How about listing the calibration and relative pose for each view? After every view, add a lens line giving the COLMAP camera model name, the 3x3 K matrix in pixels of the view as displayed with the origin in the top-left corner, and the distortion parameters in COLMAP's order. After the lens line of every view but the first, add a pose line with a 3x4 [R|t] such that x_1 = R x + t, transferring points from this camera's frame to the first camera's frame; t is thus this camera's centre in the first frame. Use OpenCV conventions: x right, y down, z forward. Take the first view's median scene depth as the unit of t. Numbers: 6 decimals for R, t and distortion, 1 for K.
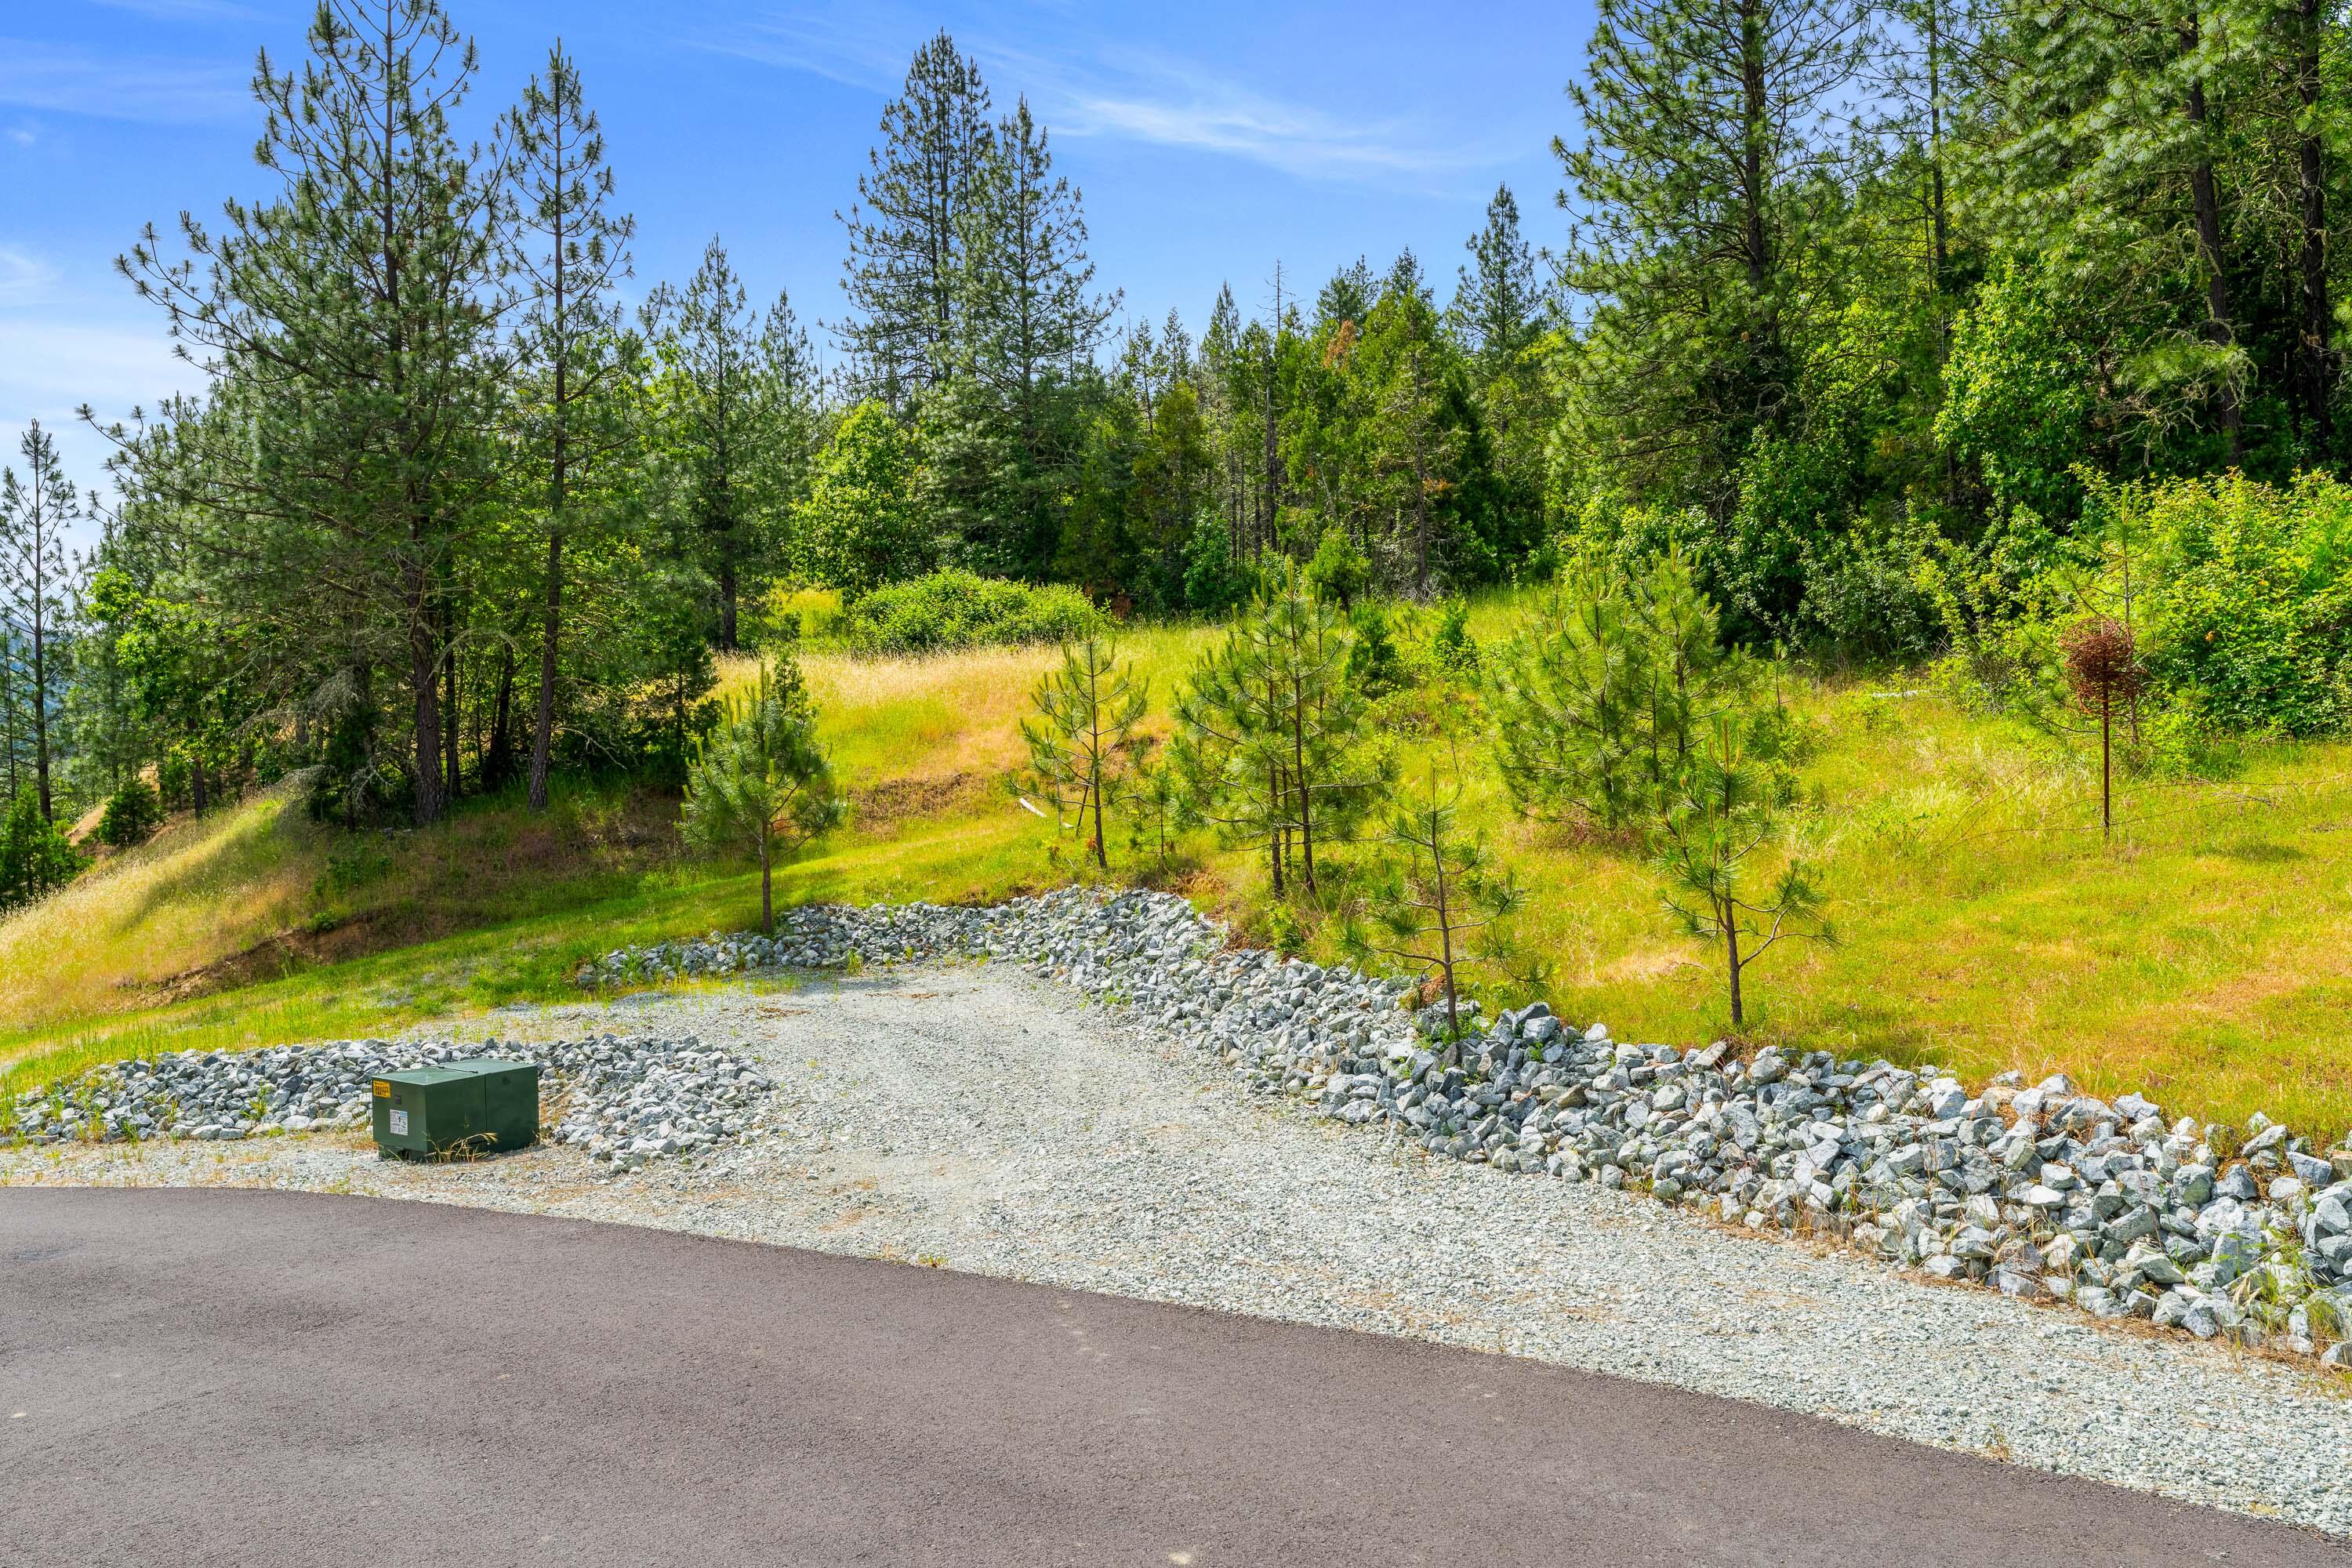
lens RADIAL K [[1636.4, 0, 1178.2], [0, 1636.4, 791.3], [0, 0, 1]] dist [-0.006940, 0.002631]
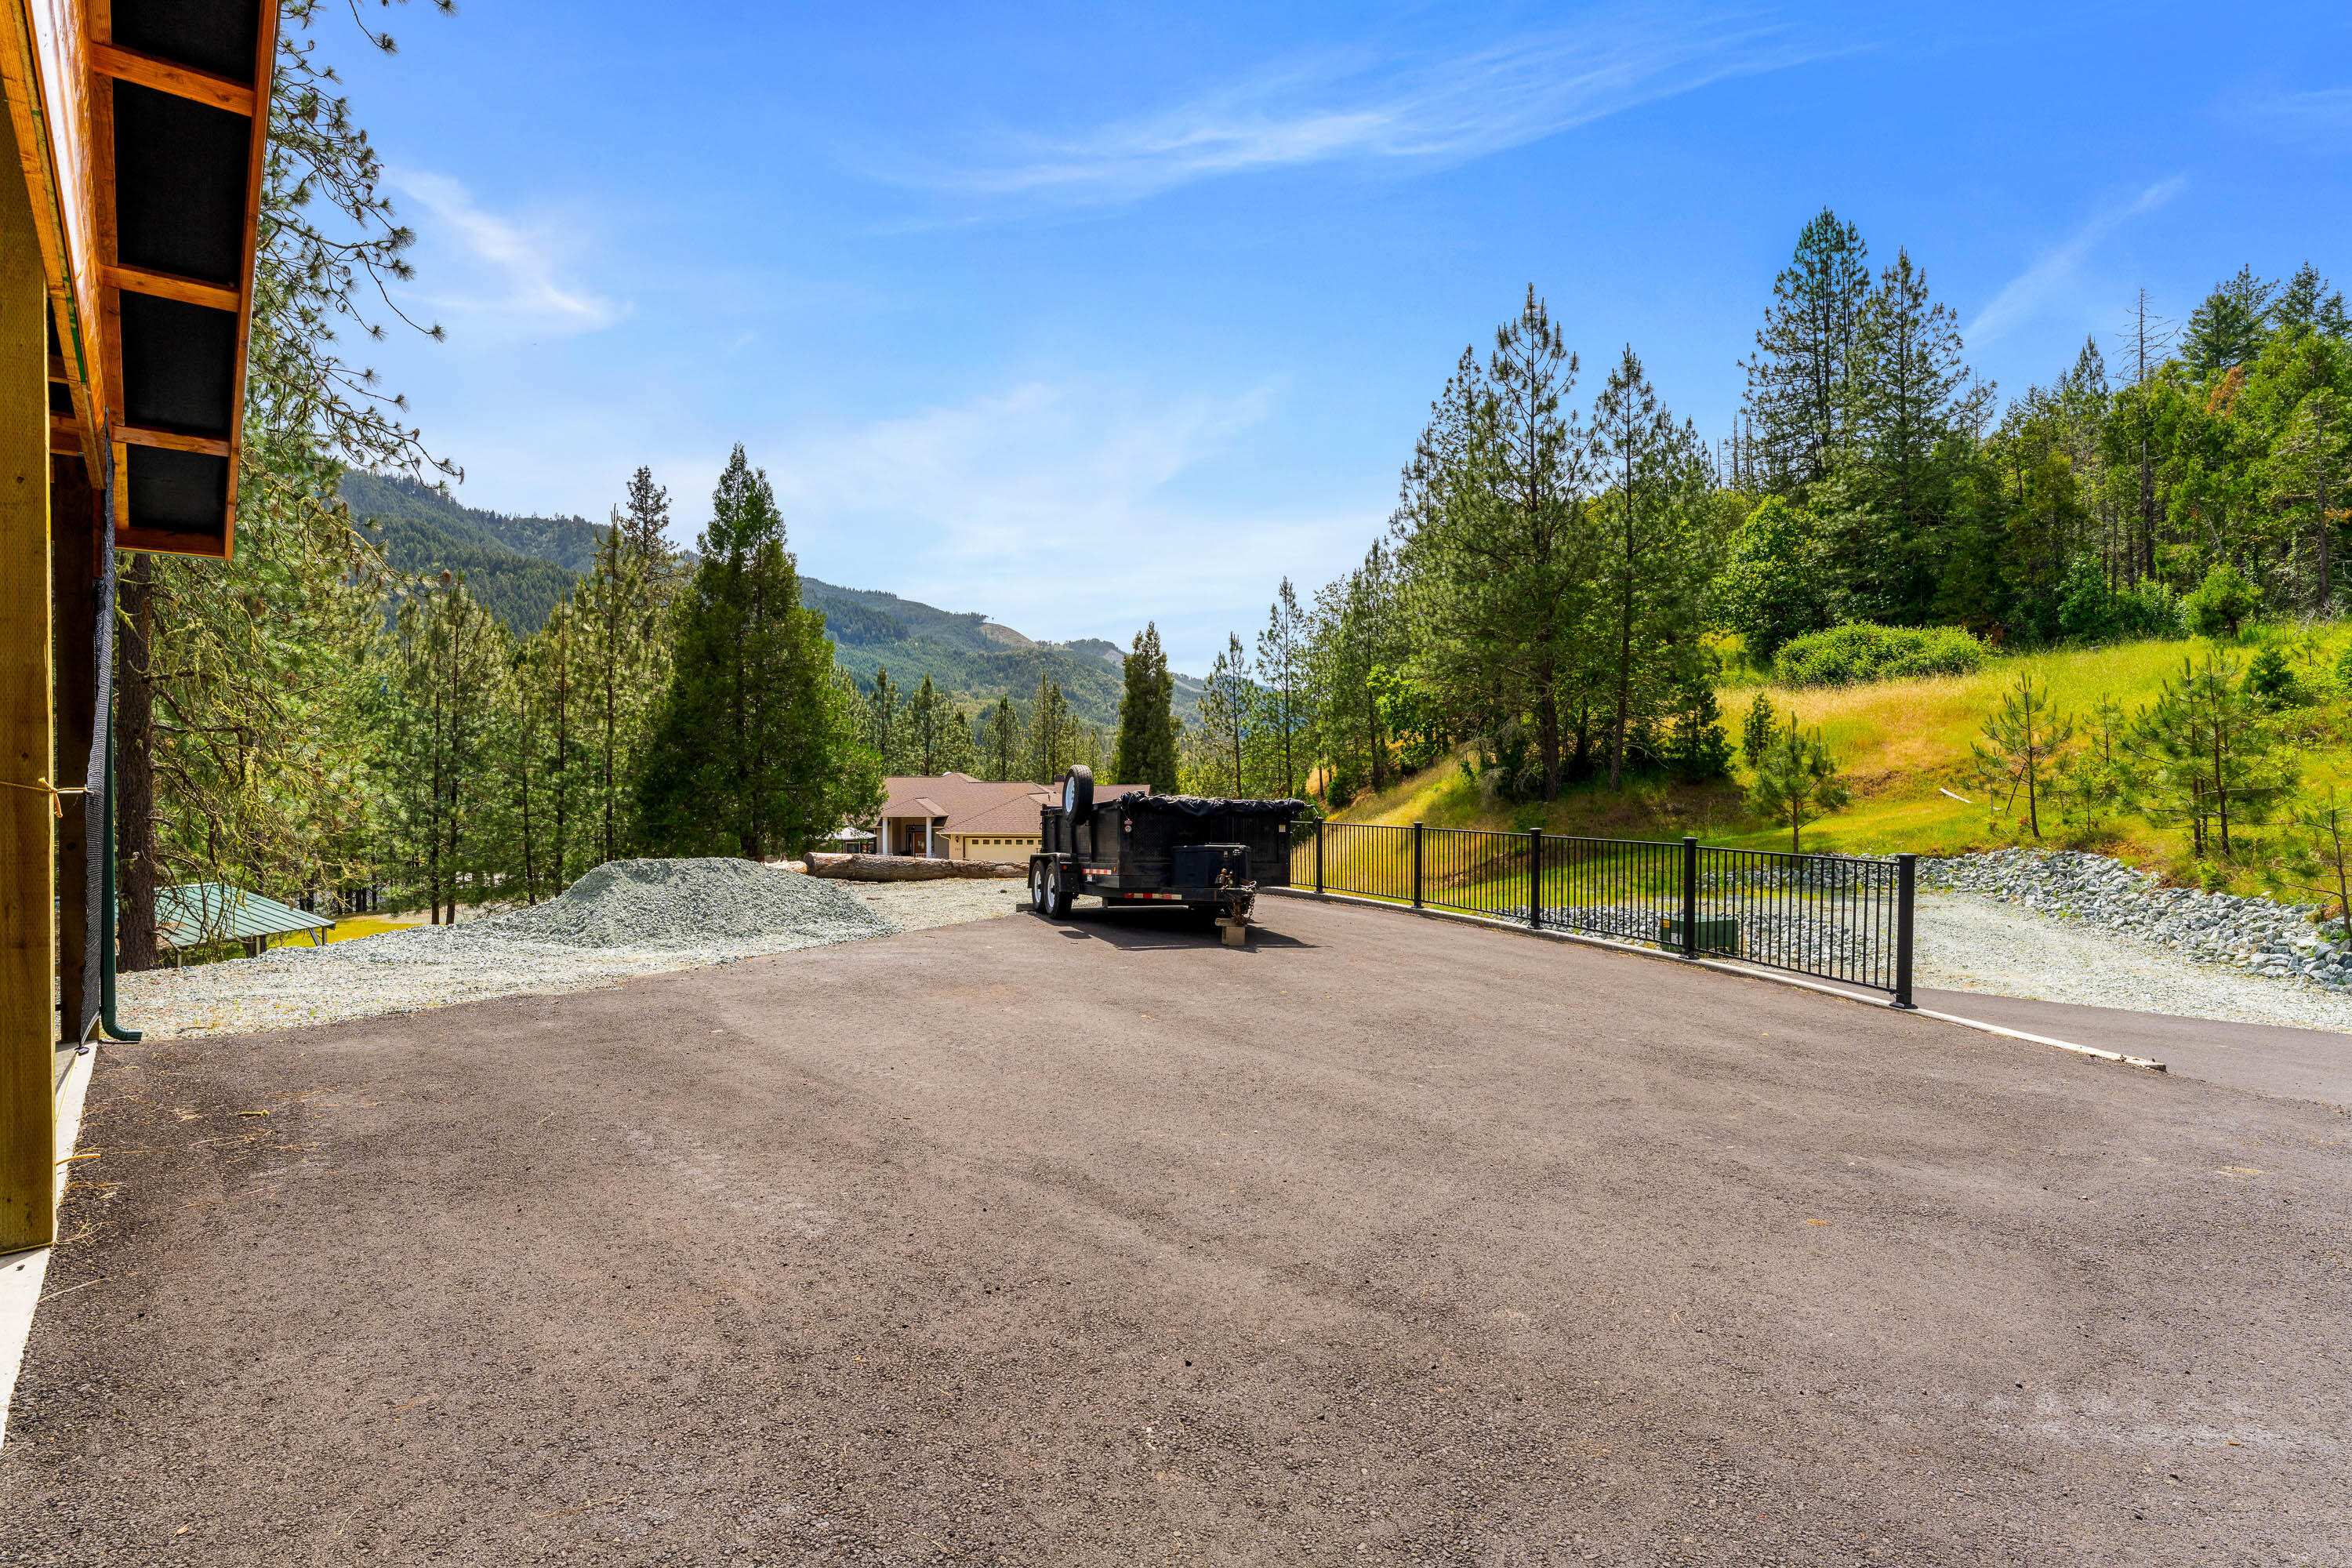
lens RADIAL K [[1157.3, 0, 1177.6], [0, 1157.3, 780.1], [0, 0, 1]] dist [-0.001916, 0.002539]
pose [[0.807701, 0.007127, -0.589549, -0.025300], [-0.003671, 0.999968, 0.007060, -0.005297], [0.589581, -0.003538, 0.807702, -0.163931]]
